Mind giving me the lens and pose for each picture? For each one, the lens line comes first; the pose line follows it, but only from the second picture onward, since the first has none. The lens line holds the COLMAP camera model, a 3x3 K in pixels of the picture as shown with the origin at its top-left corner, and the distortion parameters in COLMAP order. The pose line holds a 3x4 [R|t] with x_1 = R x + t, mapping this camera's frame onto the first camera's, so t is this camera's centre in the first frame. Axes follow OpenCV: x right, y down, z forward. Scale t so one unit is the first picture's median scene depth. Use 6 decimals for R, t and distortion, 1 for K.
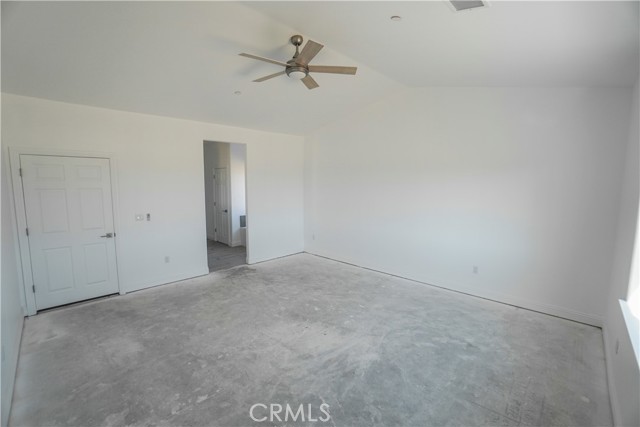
lens RADIAL K [[281.3, 0, 317.9], [0, 281.3, 213.1], [0, 0, 1]] dist [-0.058660, 0.019450]
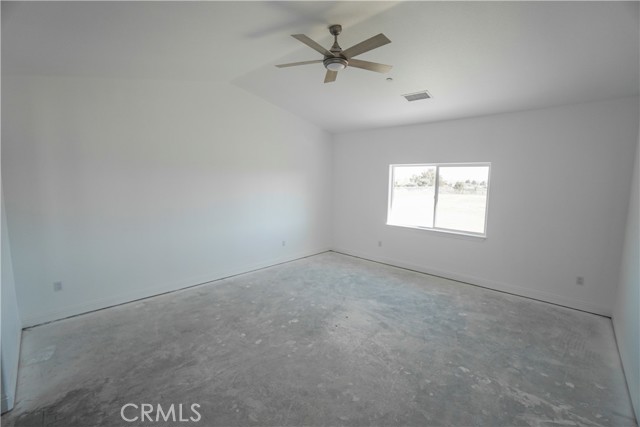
lens RADIAL K [[281.3, 0, 319.1], [0, 281.3, 212.9], [0, 0, 1]] dist [-0.058660, 0.019450]
pose [[-0.013197, -0.121007, 0.992564, -0.952999], [0.100340, 0.987480, 0.121721, -0.113283], [-0.994866, 0.101200, -0.000890, 0.992091]]
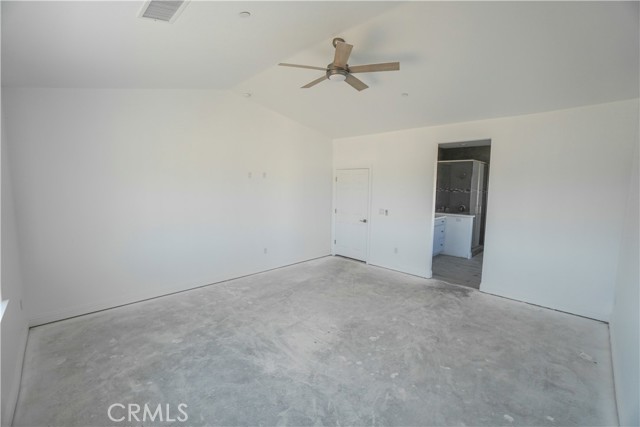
lens RADIAL K [[281.3, 0, 319.0], [0, 281.3, 215.8], [0, 0, 1]] dist [-0.058660, 0.019450]
pose [[-0.014155, 0.109640, -0.993871, 0.866719], [-0.120529, 0.986535, 0.110548, -0.096776], [0.992609, 0.121355, -0.000750, 0.890520]]
